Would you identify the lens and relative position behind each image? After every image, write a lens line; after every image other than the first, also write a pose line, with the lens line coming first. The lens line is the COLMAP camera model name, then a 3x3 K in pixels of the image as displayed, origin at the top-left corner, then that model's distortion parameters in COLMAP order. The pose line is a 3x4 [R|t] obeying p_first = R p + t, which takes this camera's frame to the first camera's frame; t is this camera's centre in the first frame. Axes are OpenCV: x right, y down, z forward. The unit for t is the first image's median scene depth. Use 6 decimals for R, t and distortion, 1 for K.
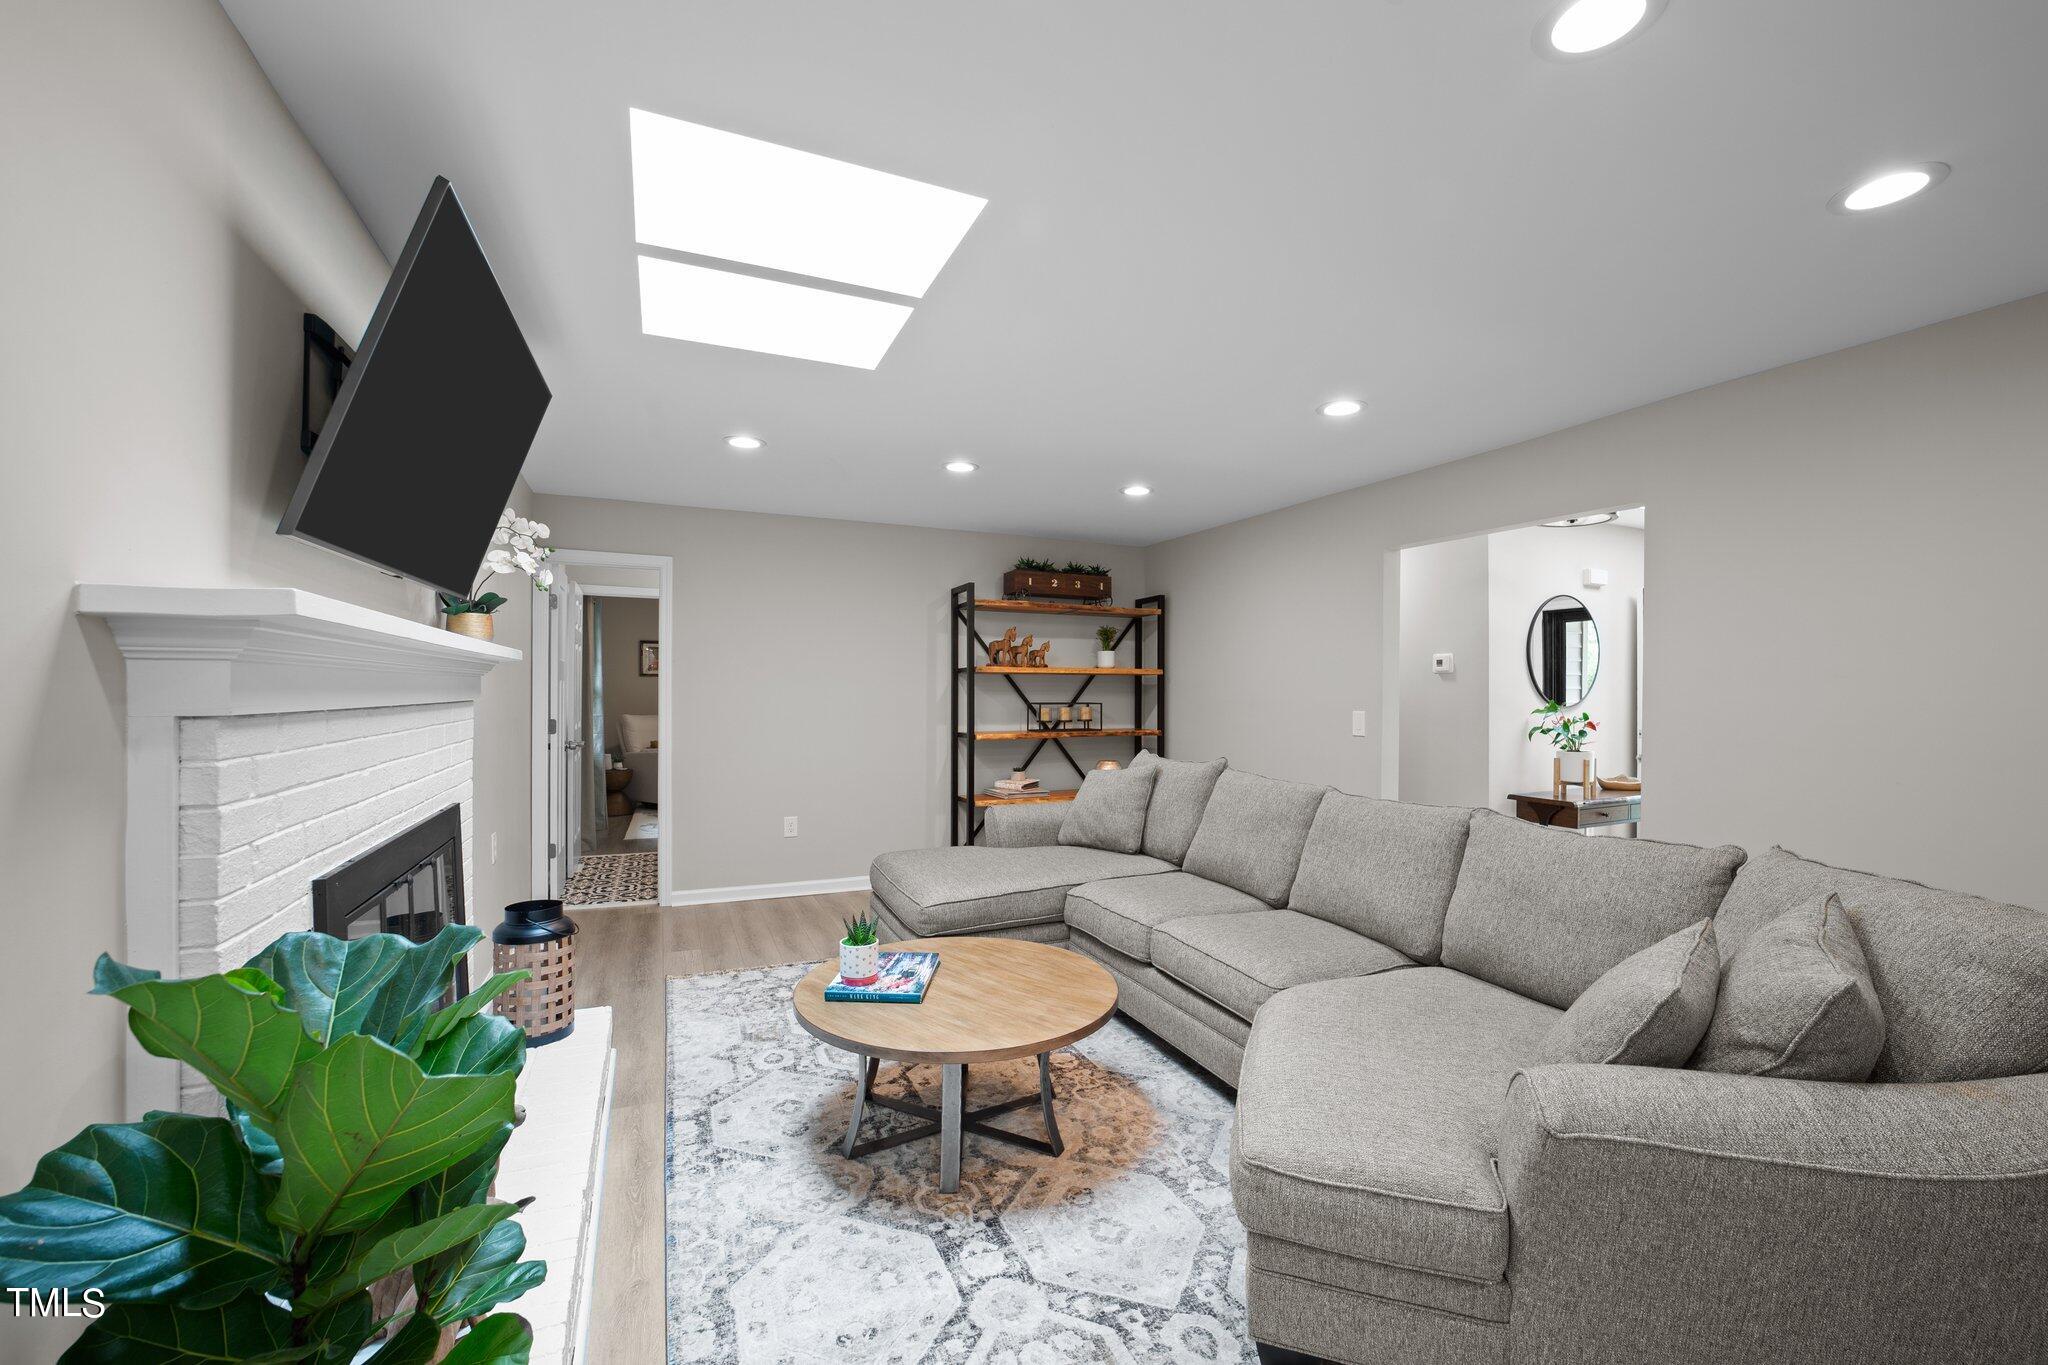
lens RADIAL K [[796.6, 0, 1025.6], [0, 796.6, 685.1], [0, 0, 1]] dist [-0.035832, 0.007652]
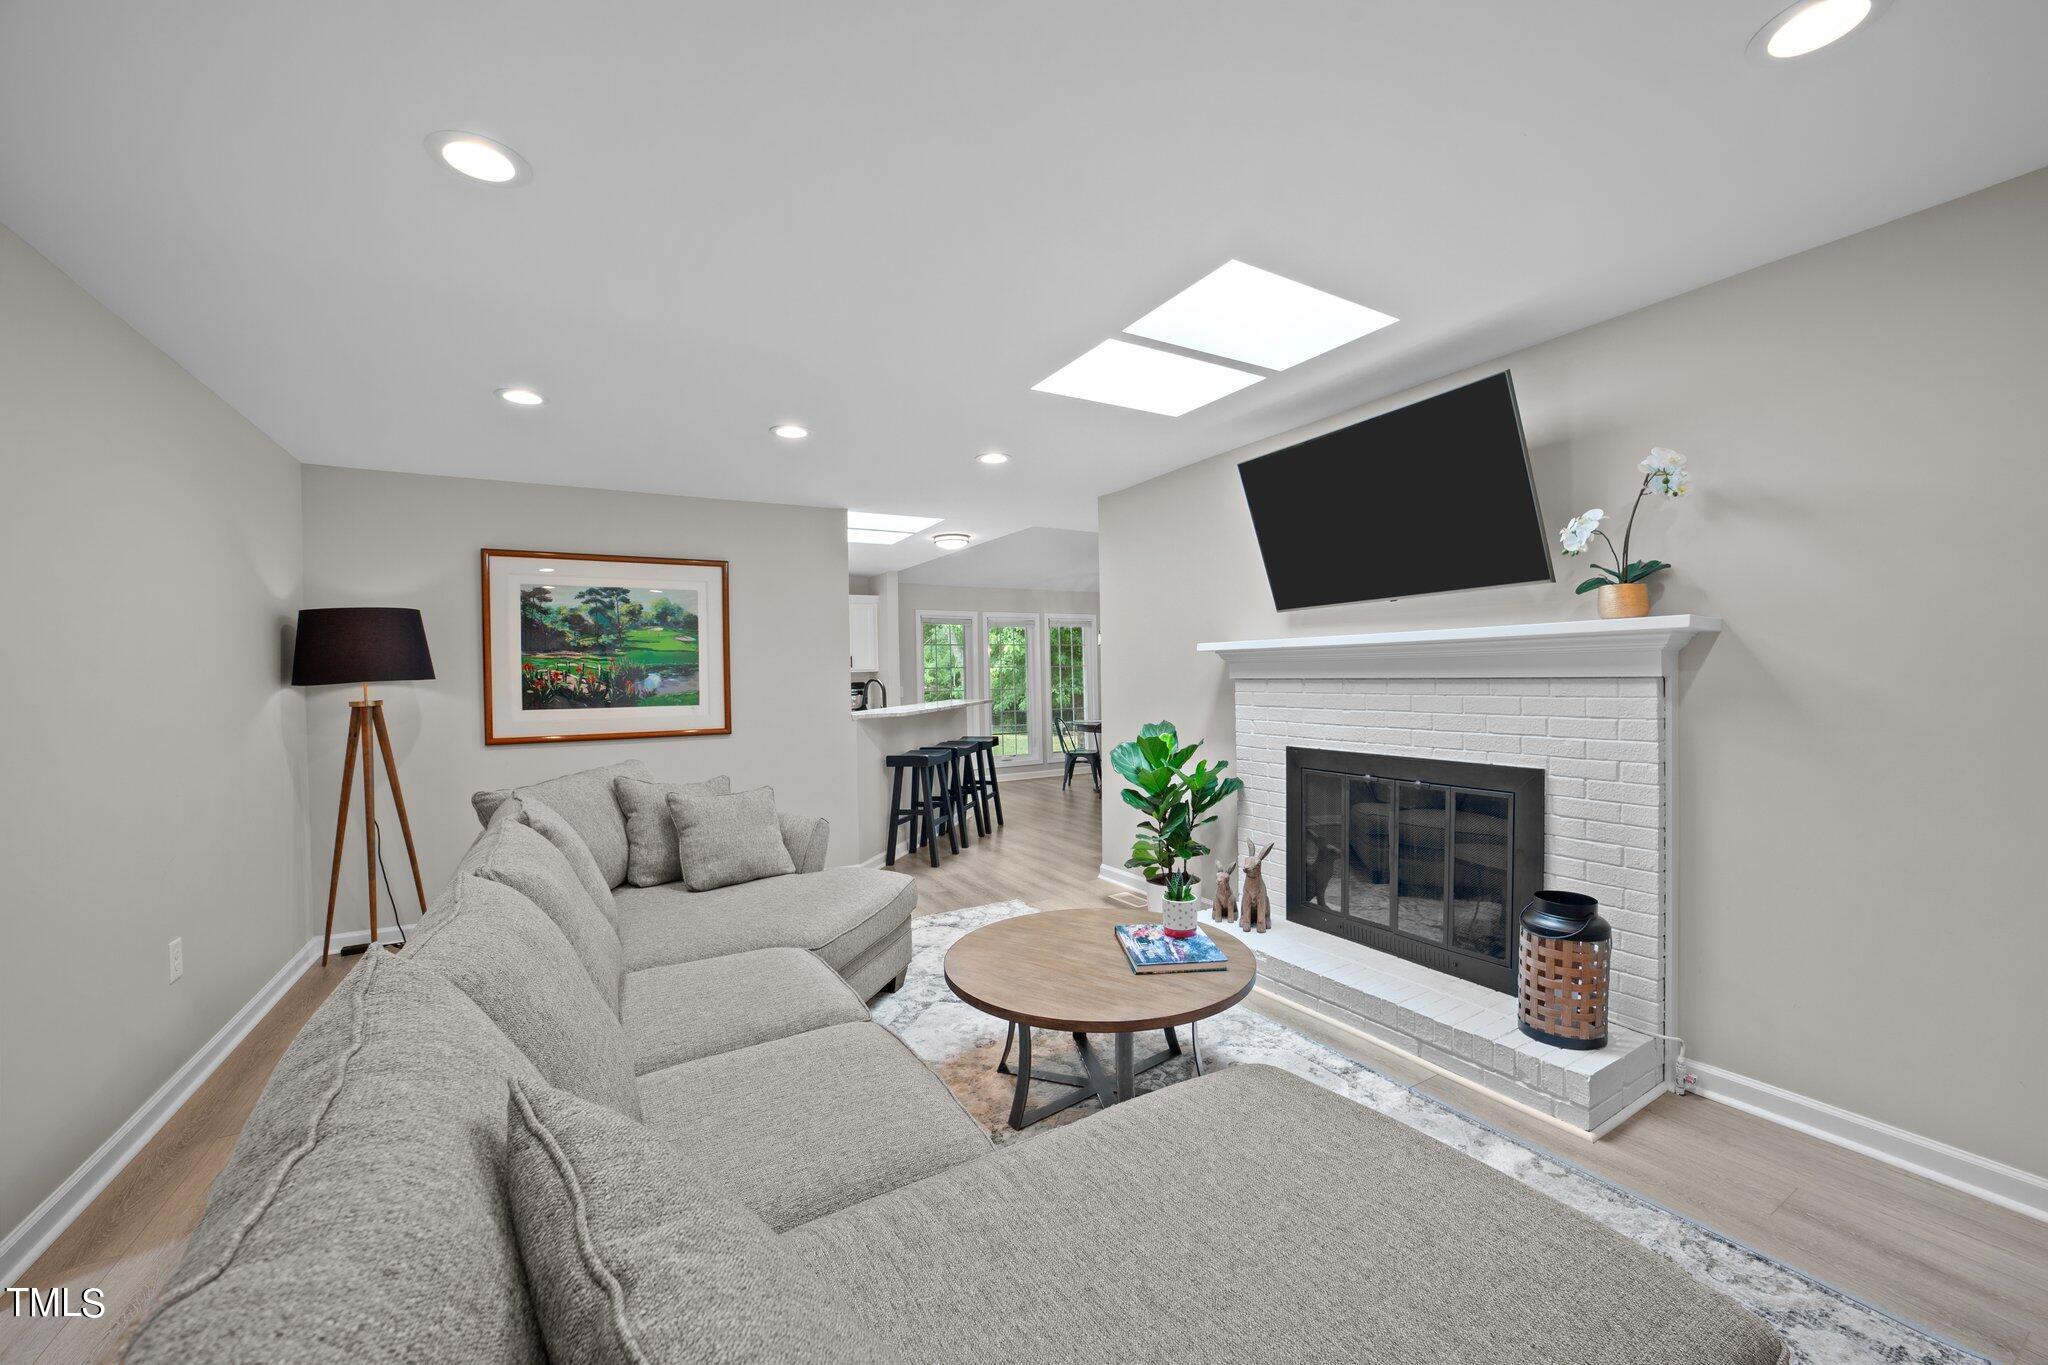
lens RADIAL K [[796.6, 0, 1015.9], [0, 796.6, 685.7], [0, 0, 1]] dist [-0.035832, 0.007652]
pose [[-0.995823, 0.015430, -0.089996, 0.107771], [0.014669, 0.999851, 0.009115, 0.013868], [0.090124, 0.007757, -0.995900, 1.986789]]
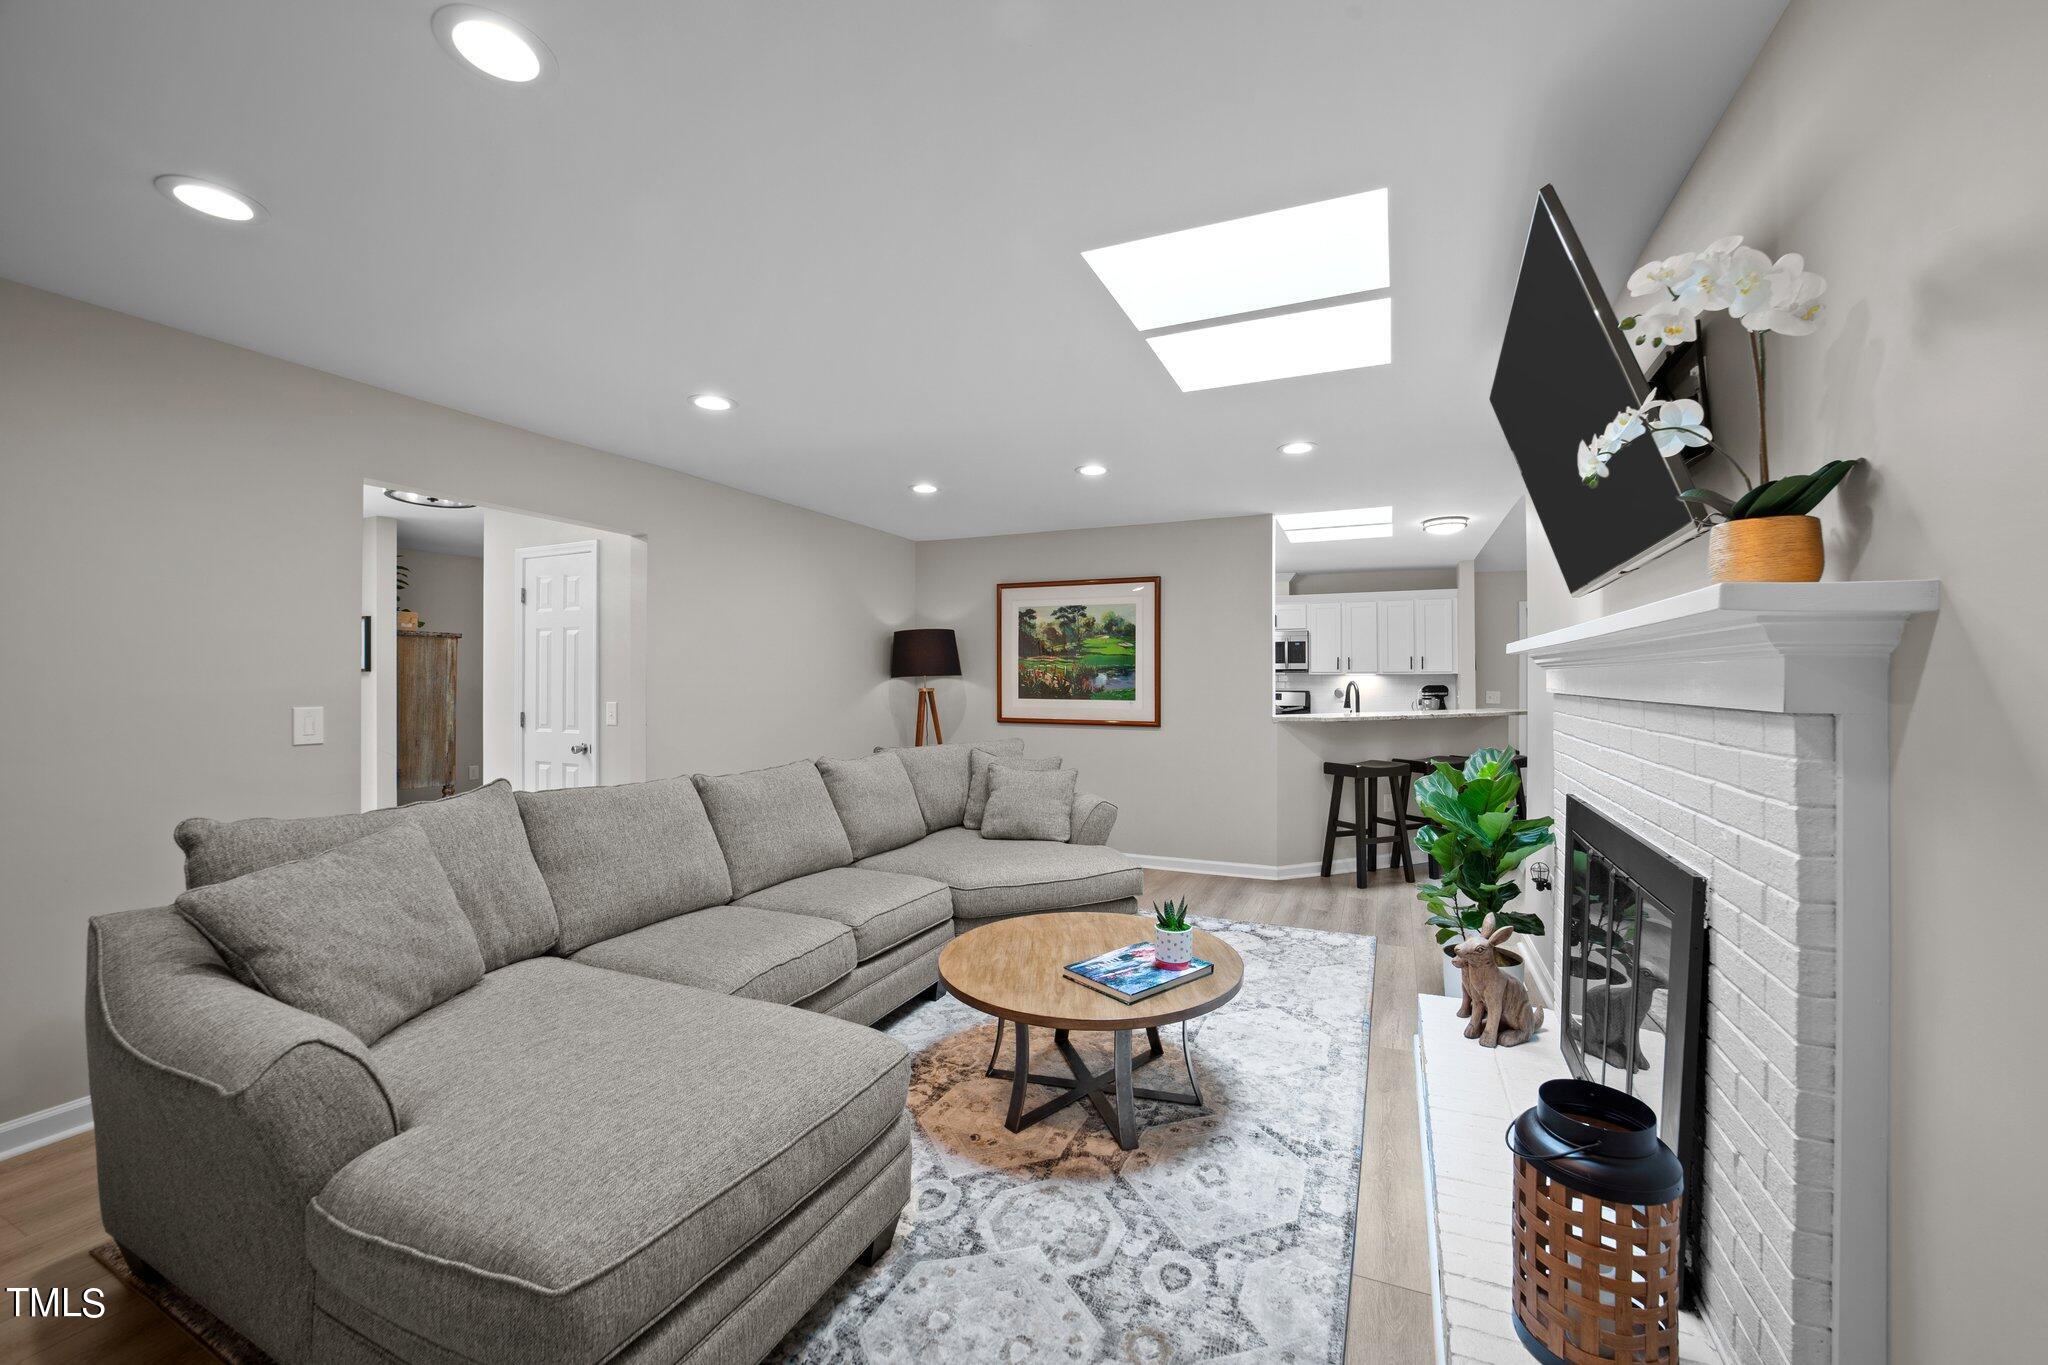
lens RADIAL K [[796.6, 0, 1033.3], [0, 796.6, 677.0], [0, 0, 1]] dist [-0.035832, 0.007652]
pose [[-0.656975, -0.003853, 0.753903, -0.817511], [-0.008715, 0.999959, -0.002485, 0.007886], [-0.753862, -0.008203, -0.656981, 1.723916]]
